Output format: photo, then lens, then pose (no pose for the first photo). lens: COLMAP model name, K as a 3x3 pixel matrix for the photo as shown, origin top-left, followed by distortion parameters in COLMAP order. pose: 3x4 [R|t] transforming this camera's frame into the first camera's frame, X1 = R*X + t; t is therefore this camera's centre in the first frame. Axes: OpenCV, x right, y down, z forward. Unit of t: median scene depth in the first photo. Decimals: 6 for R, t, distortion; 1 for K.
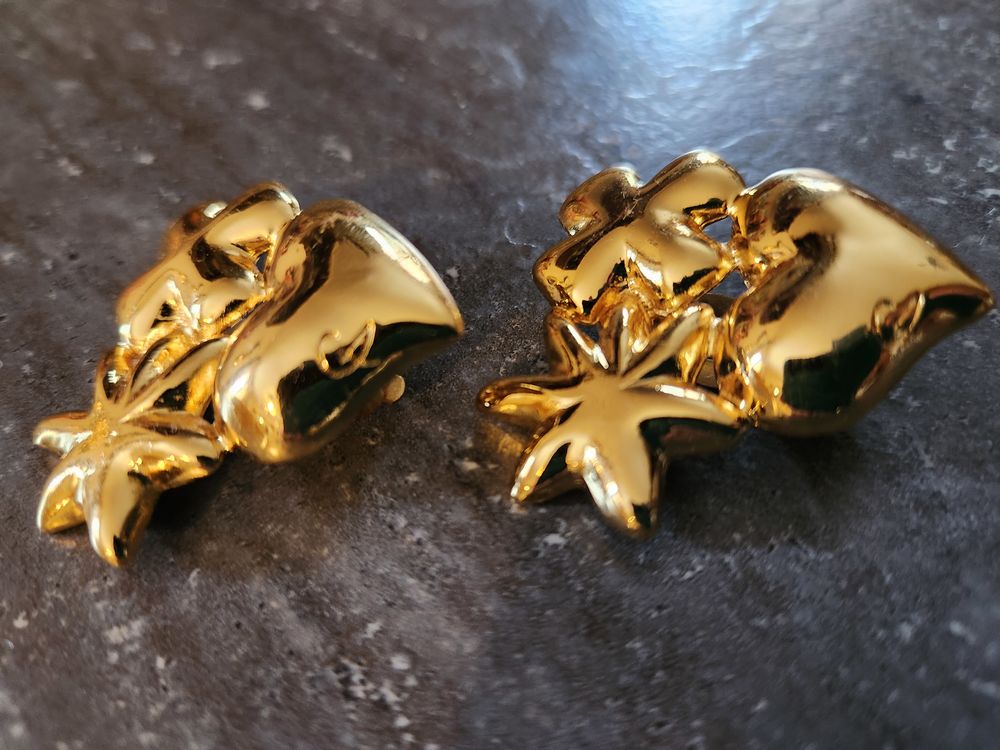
lens RADIAL K [[764.5, 0, 500.8], [0, 764.5, 375.9], [0, 0, 1]] dist [-0.054298, -0.011747]
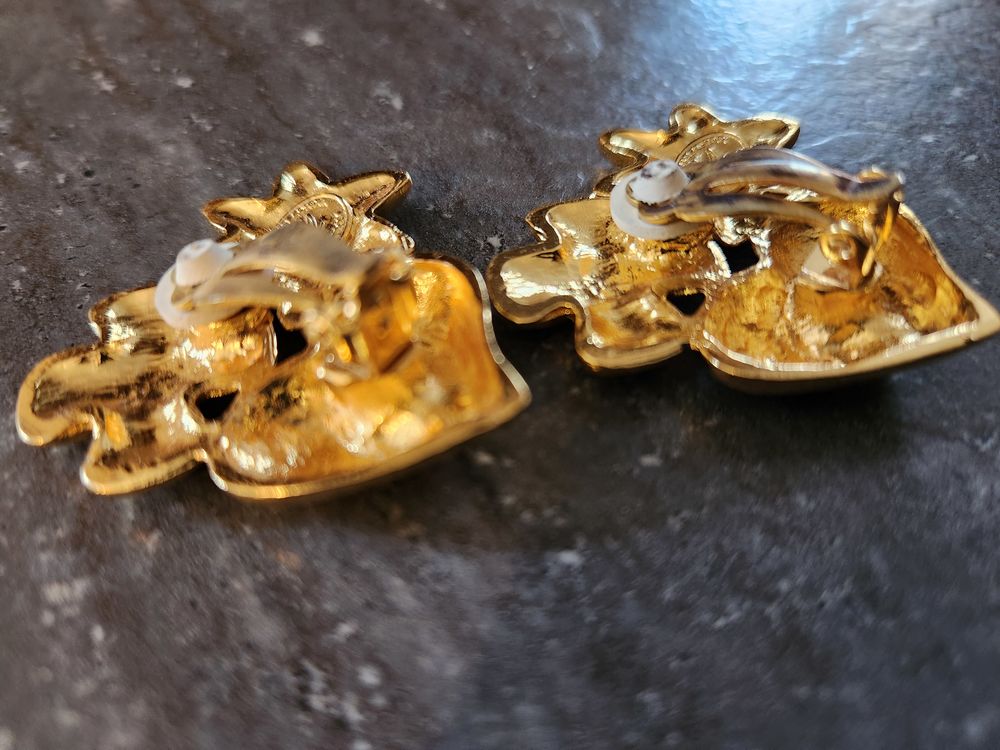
lens RADIAL K [[764.5, 0, 500.4], [0, 764.5, 379.4], [0, 0, 1]] dist [-0.054298, -0.011747]
pose [[0.989894, 0.136811, -0.037307, -0.001505], [-0.136436, 0.990571, 0.012447, 0.015656], [0.038658, -0.007231, 0.999226, 0.140290]]
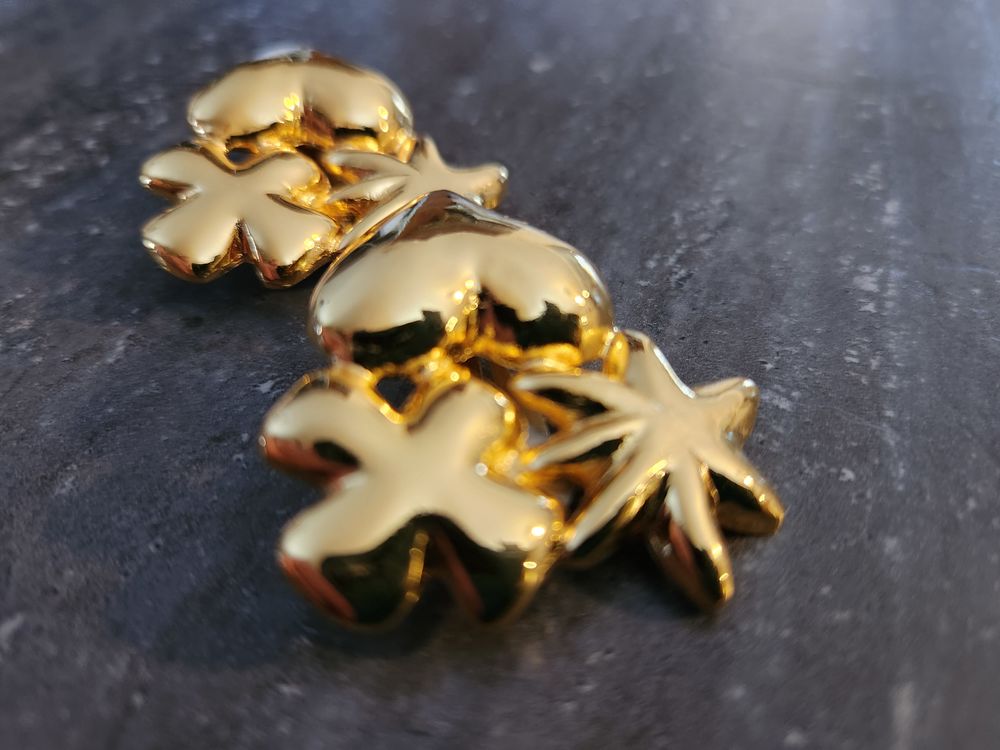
lens RADIAL K [[764.5, 0, 502.7], [0, 764.5, 372.4], [0, 0, 1]] dist [-0.054298, -0.011747]
pose [[-0.473043, -0.546117, 0.691366, -1.001079], [0.711855, 0.225460, 0.665155, -0.673524], [-0.519128, 0.806799, 0.282104, 0.796551]]
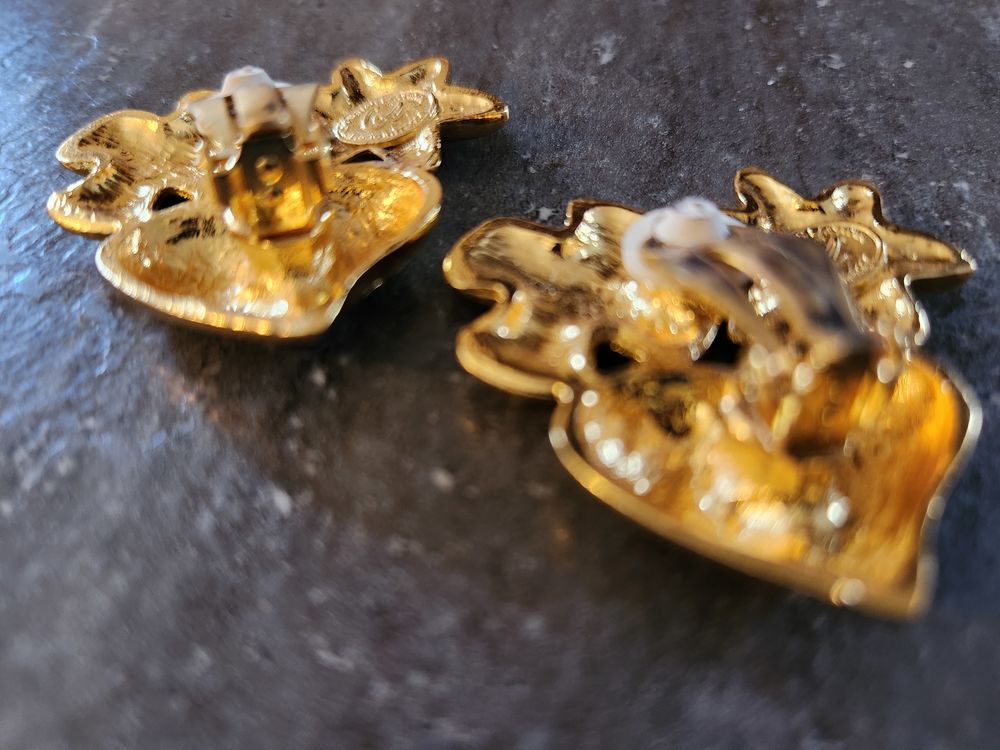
lens RADIAL K [[764.5, 0, 504.4], [0, 764.5, 377.5], [0, 0, 1]] dist [-0.054298, -0.011747]
pose [[0.663035, 0.633158, -0.399369, 0.444006], [-0.613993, 0.765166, 0.193734, -0.172884], [0.428248, 0.116757, 0.896087, 0.365224]]
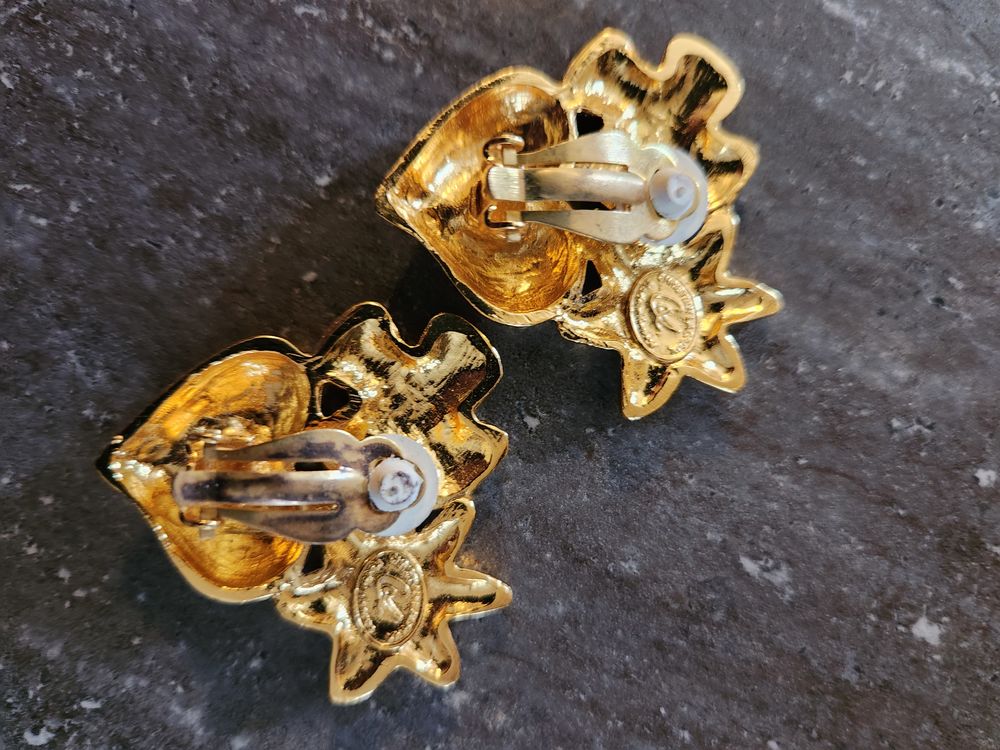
lens RADIAL K [[764.5, 0, 499.3], [0, 764.5, 374.2], [0, 0, 1]] dist [-0.054298, -0.011747]
pose [[-0.910257, 0.411996, 0.041130, -0.118162], [-0.289848, -0.705003, 0.647270, -0.927695], [0.295669, 0.577260, 0.761150, 0.276382]]
